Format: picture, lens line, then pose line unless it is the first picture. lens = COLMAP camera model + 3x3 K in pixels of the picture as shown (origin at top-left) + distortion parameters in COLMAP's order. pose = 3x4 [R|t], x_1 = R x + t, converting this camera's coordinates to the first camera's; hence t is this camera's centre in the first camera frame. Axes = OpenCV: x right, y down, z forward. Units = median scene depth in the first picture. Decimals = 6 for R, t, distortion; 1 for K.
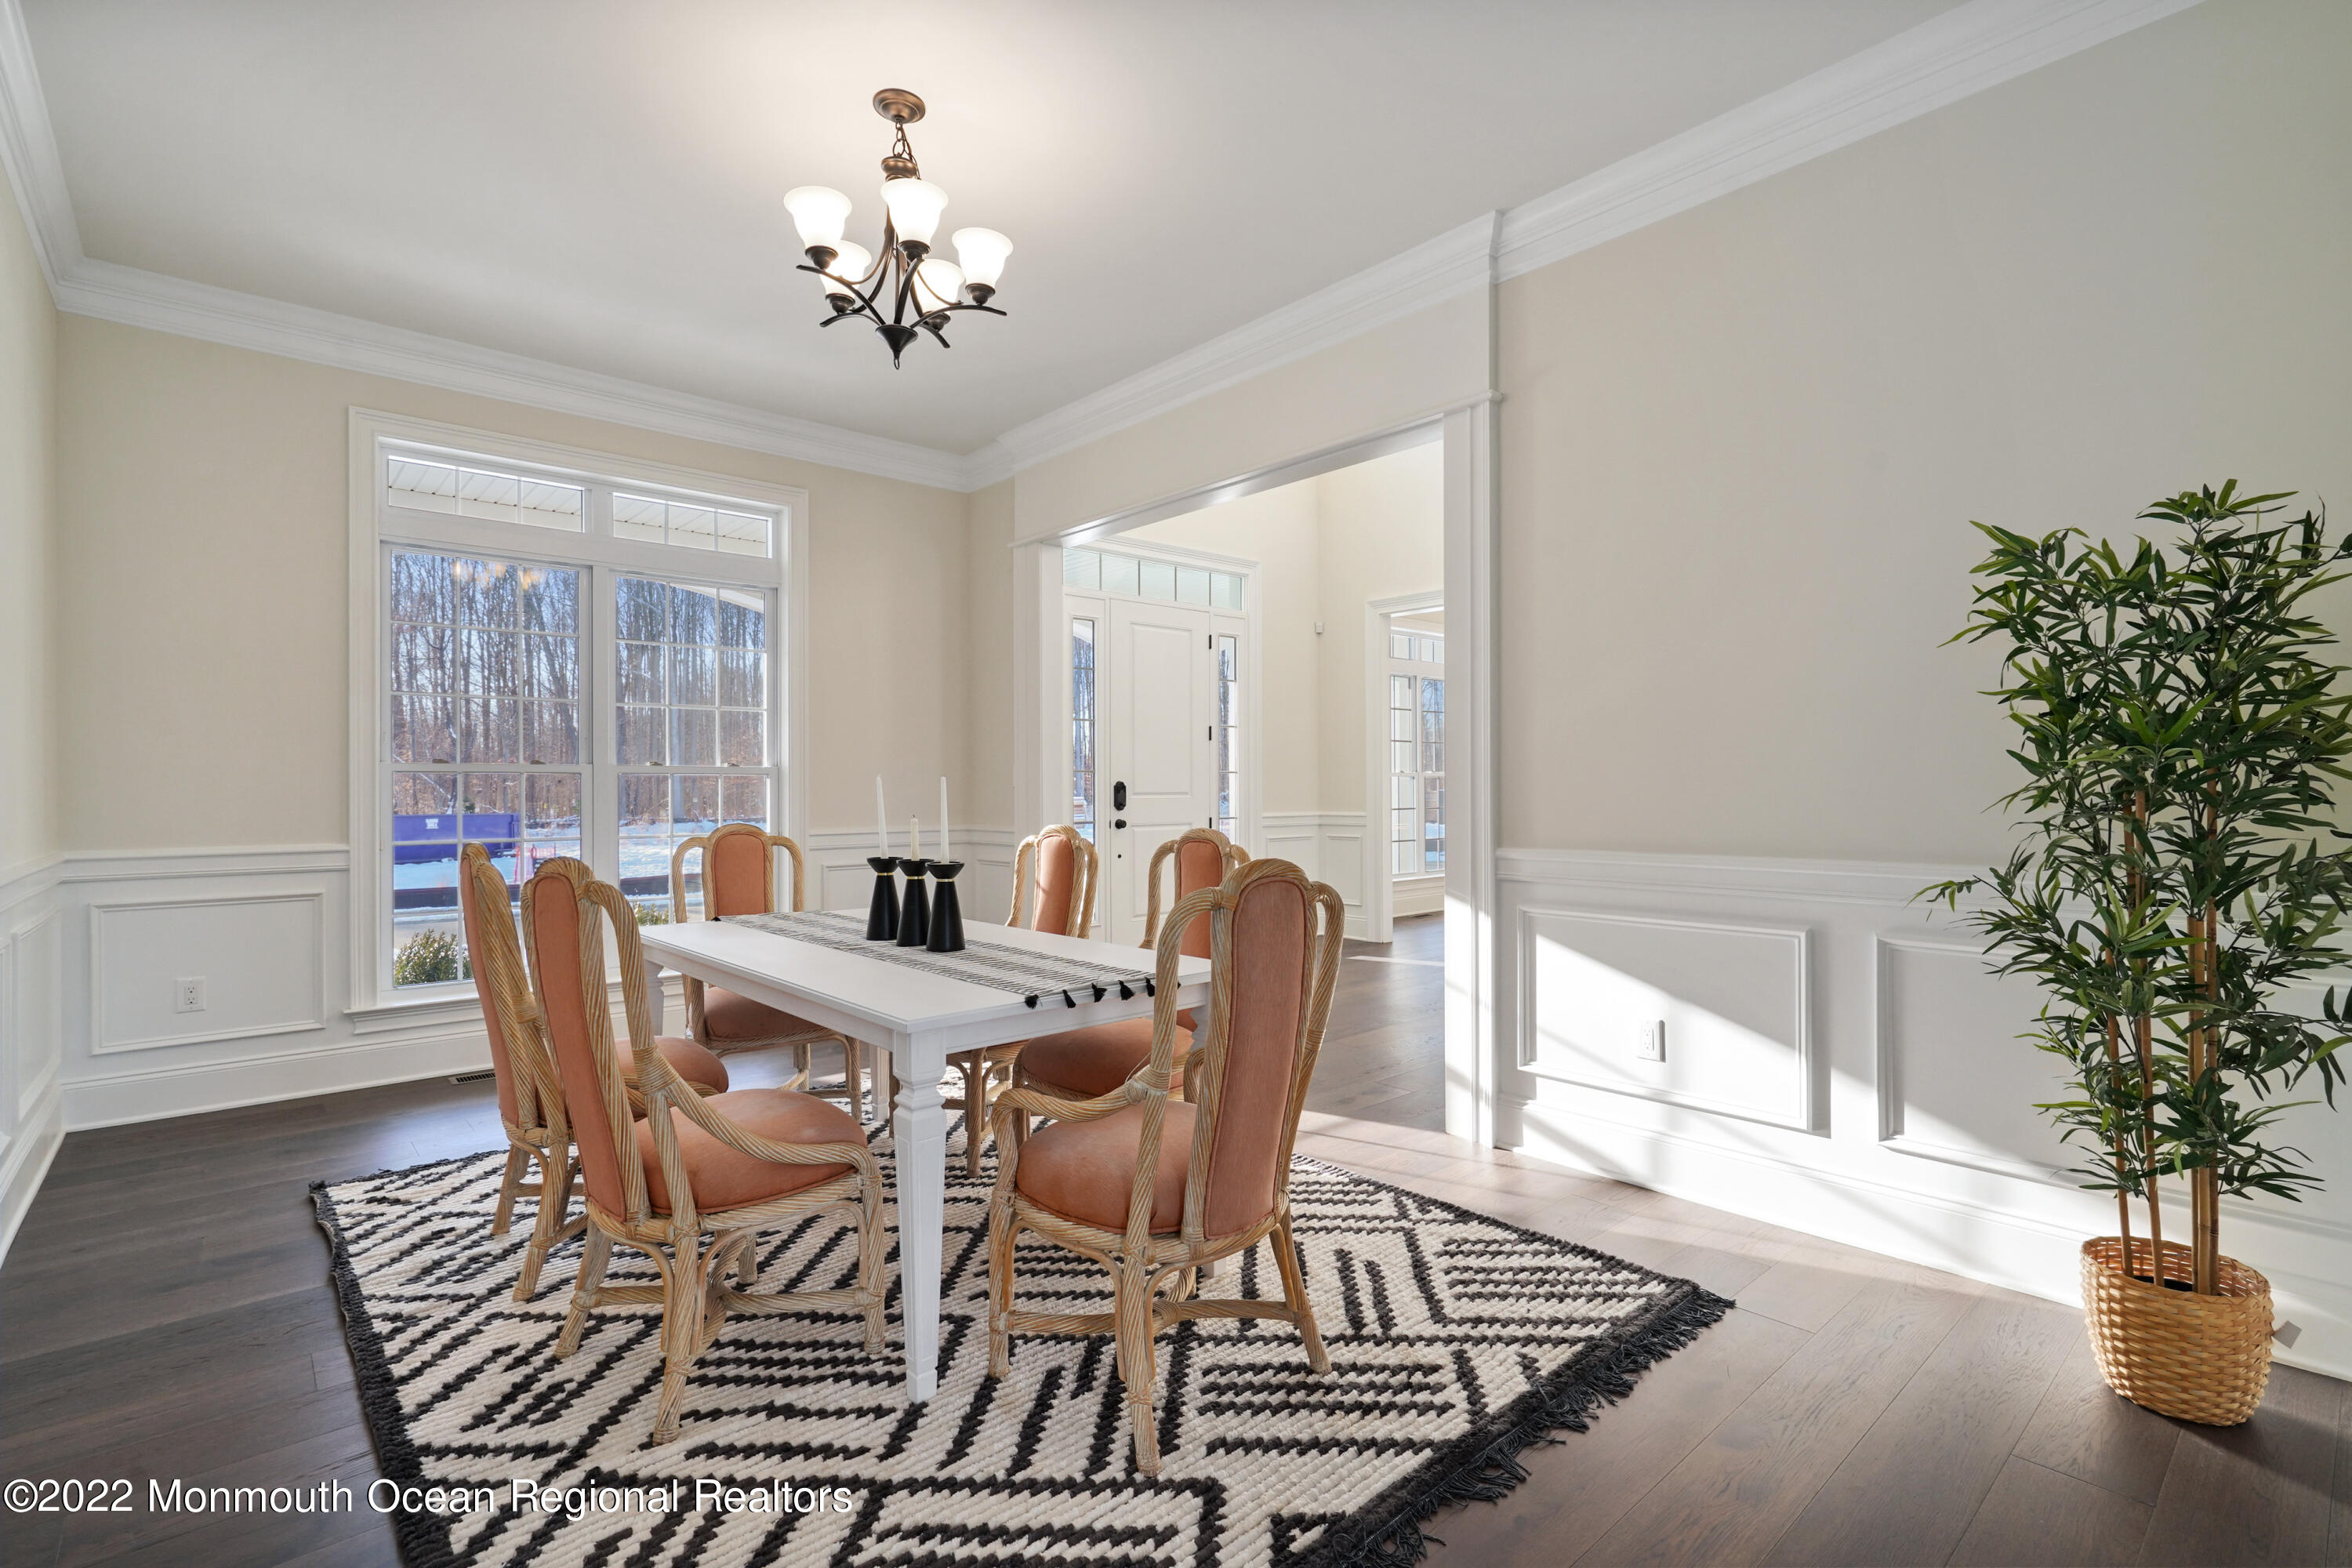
lens RADIAL K [[1077.2, 0, 1176.0], [0, 1077.2, 784.0], [0, 0, 1]] dist [-0.000367, 0.000015]
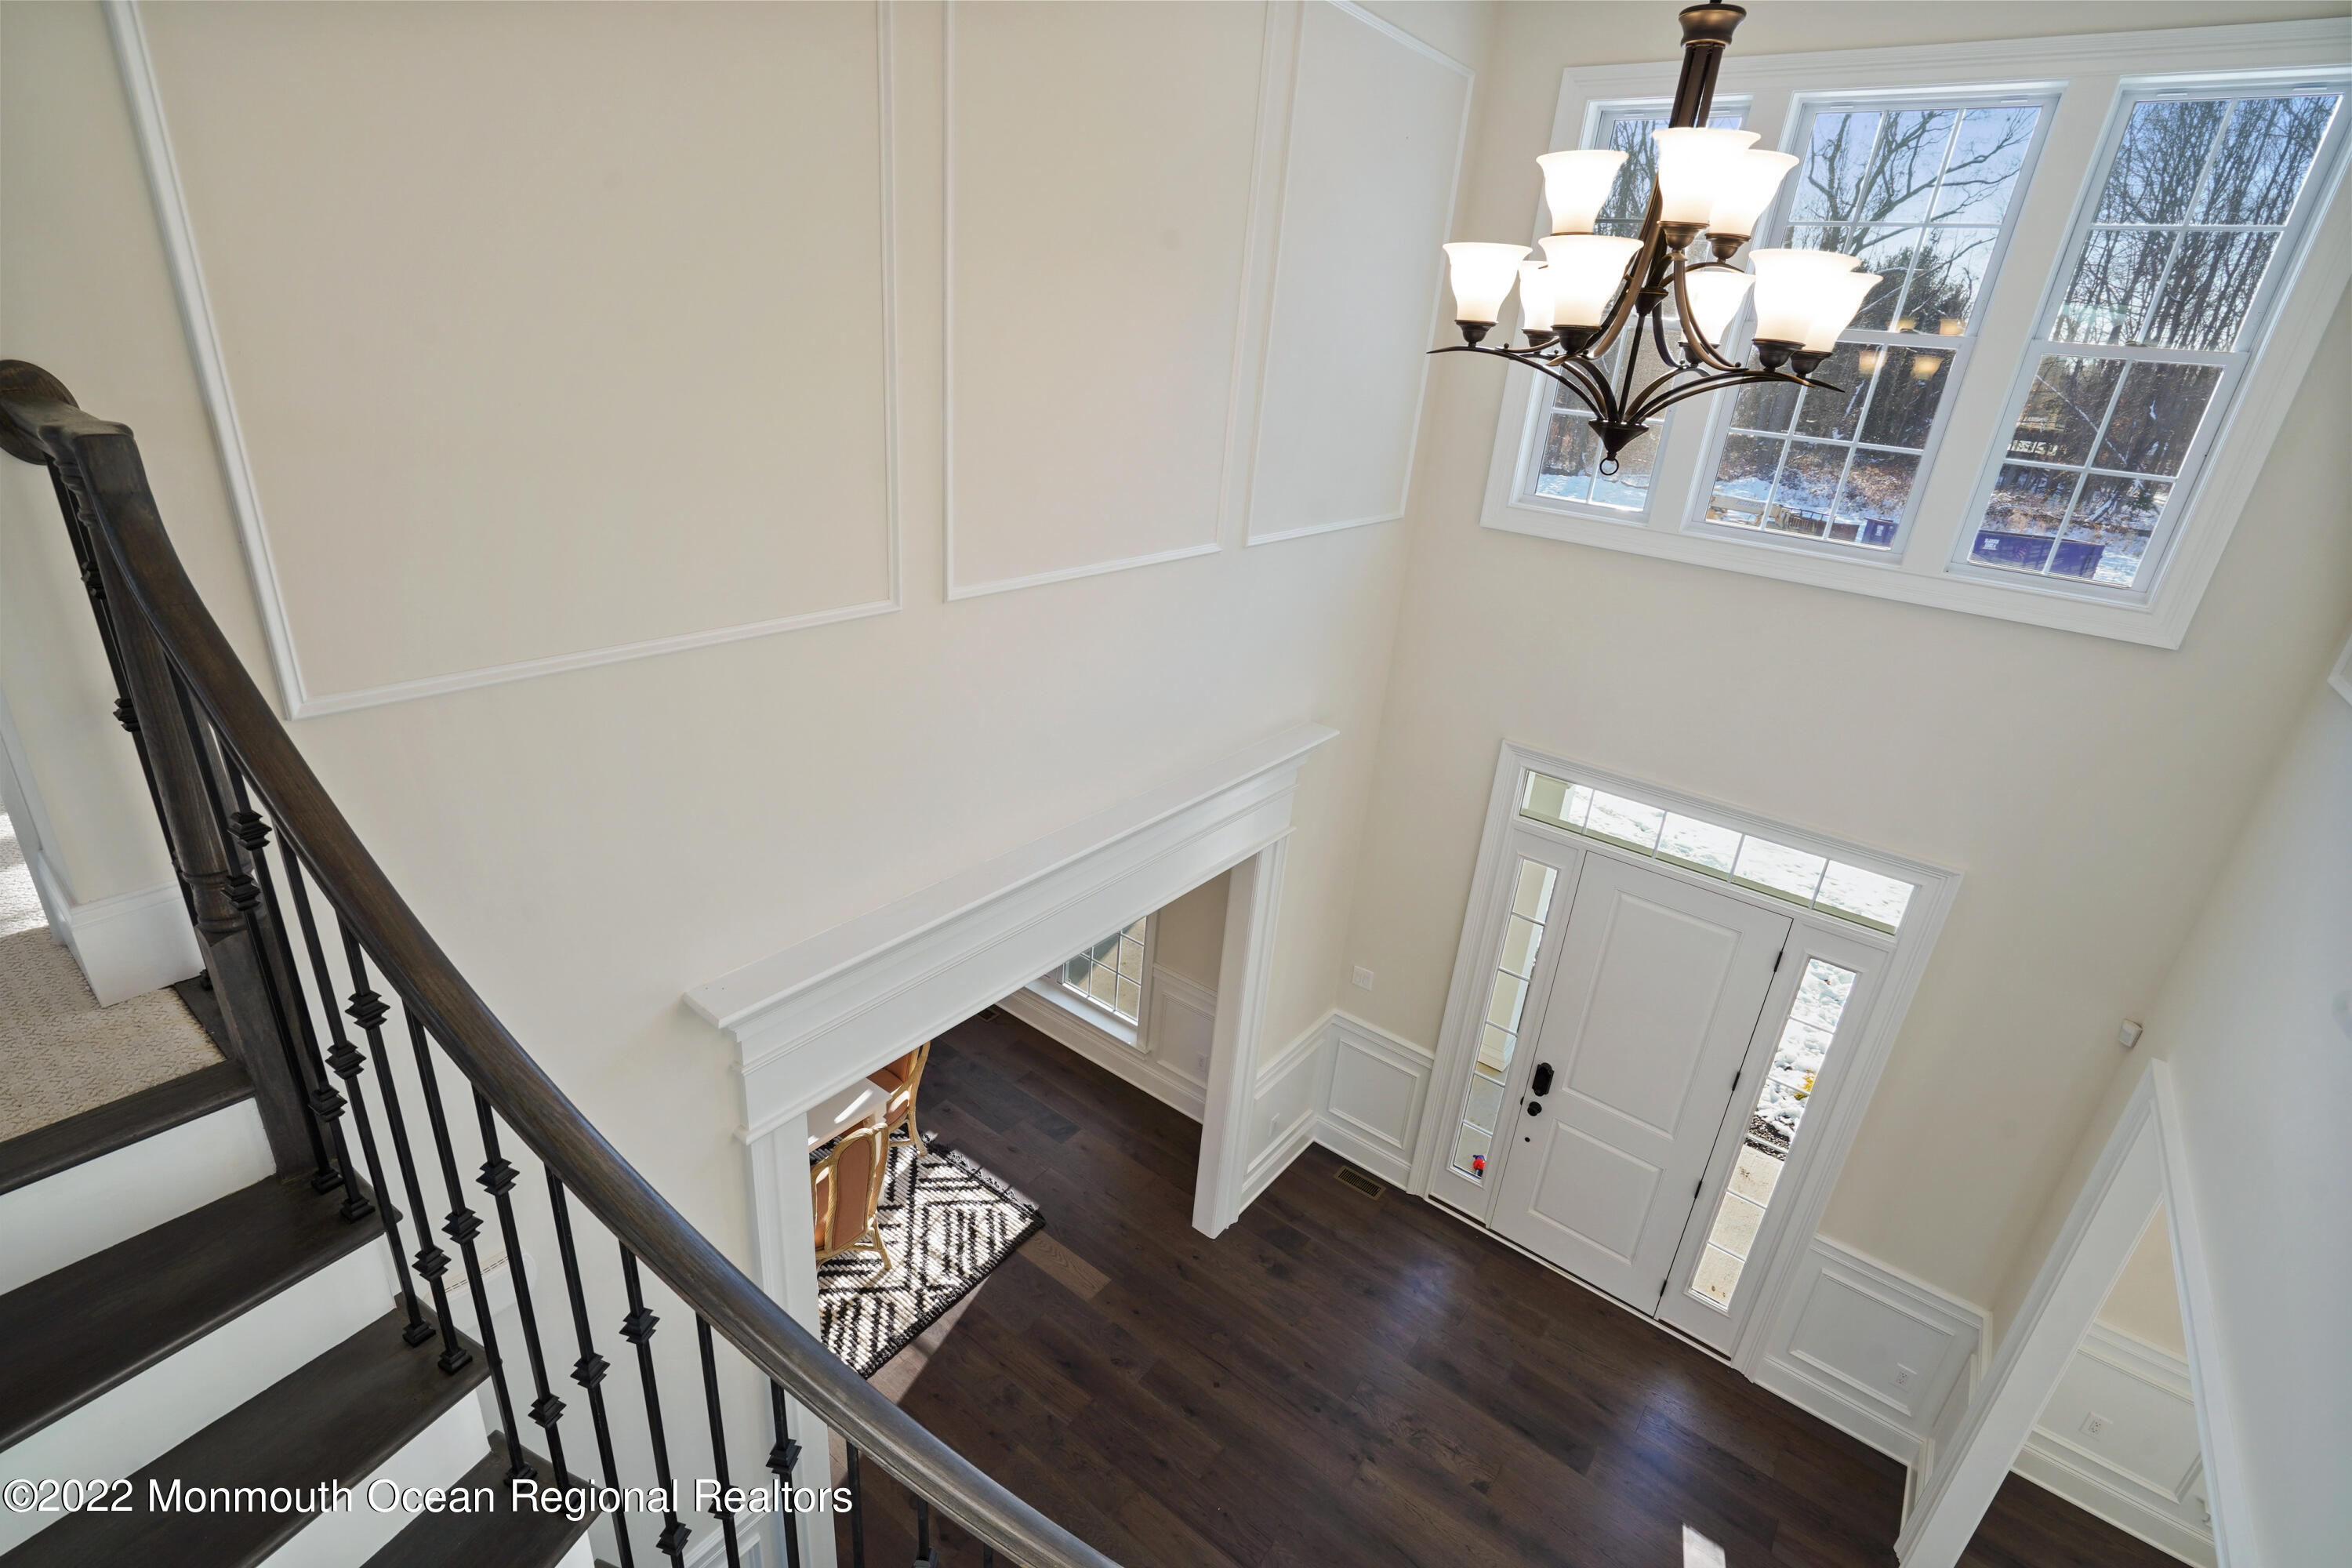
lens RADIAL K [[1096.3, 0, 1169.7], [0, 1096.3, 800.3], [0, 0, 1]] dist [0.001037, 0.000392]
pose [[0.202029, 0.404063, -0.892142, 0.453559], [-0.083582, 0.914716, 0.395359, -0.405721], [0.975806, -0.005307, 0.218572, 0.498059]]
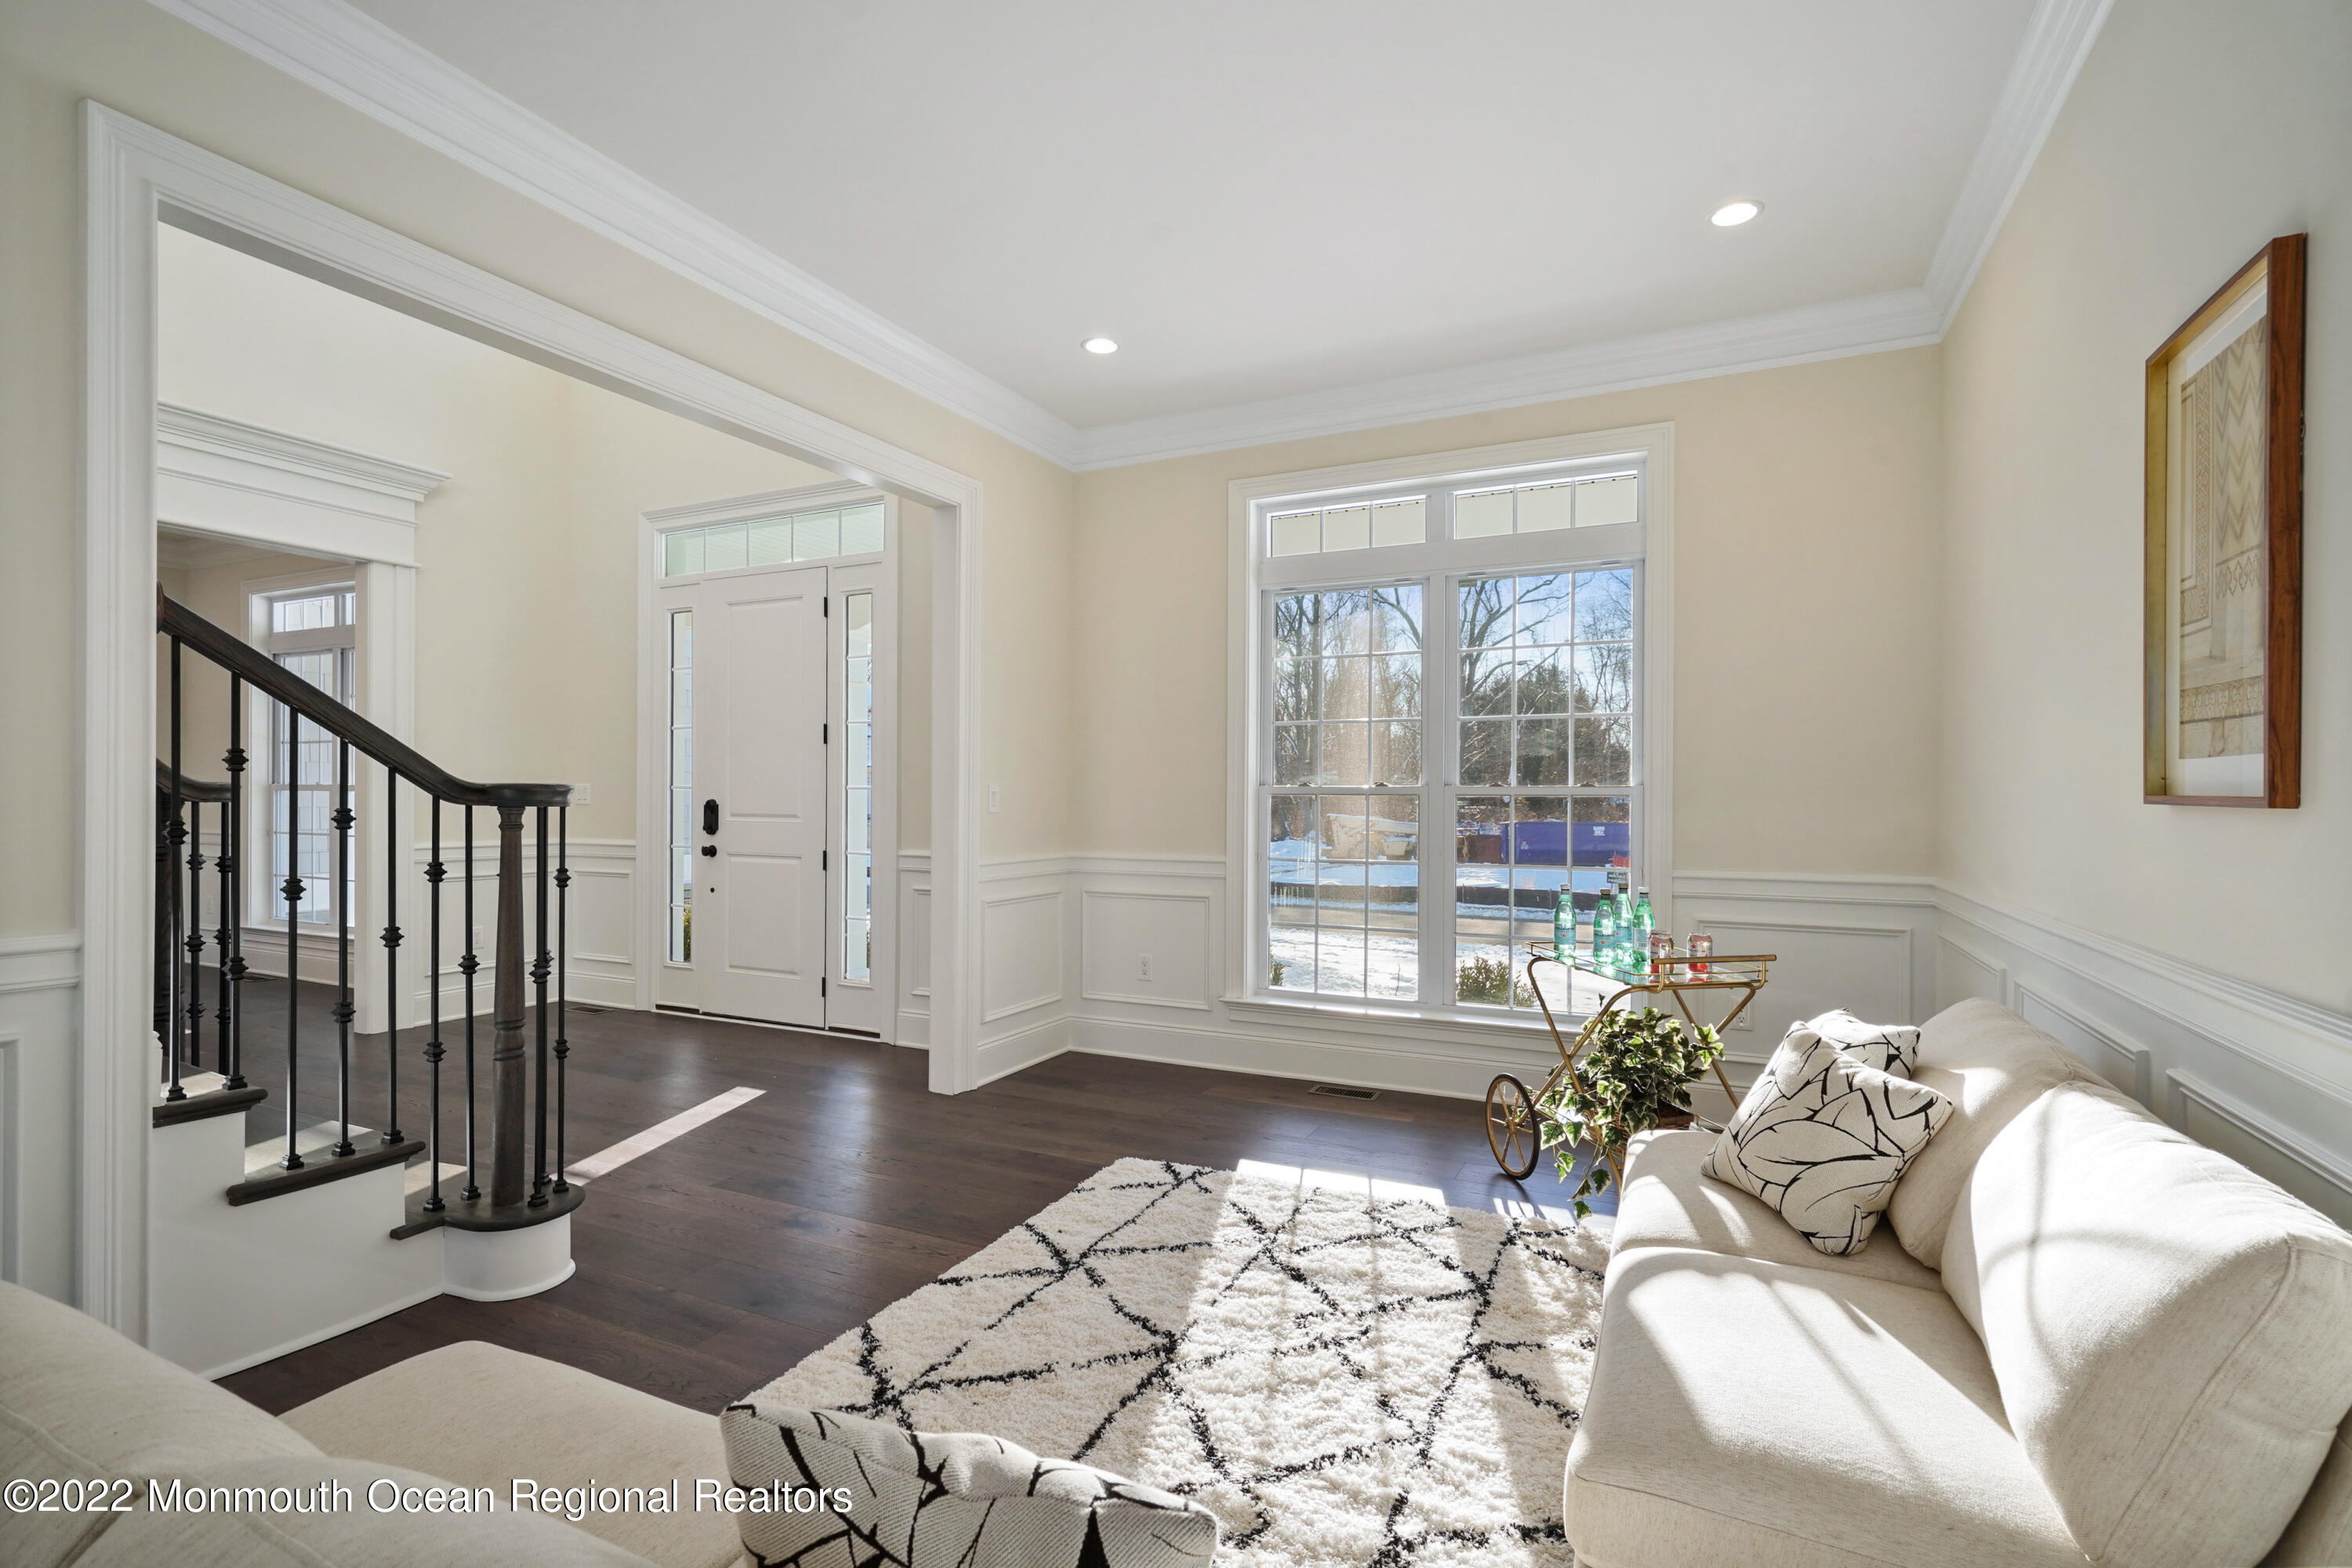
lens RADIAL K [[1096.3, 0, 1169.7], [0, 1096.3, 800.3], [0, 0, 1]] dist [0.001037, 0.000392]
pose [[0.378595, 0.006485, -0.925540, 0.754919], [-0.008178, 0.999960, 0.003662, -0.006785], [0.925526, 0.006183, 0.378633, 0.884736]]
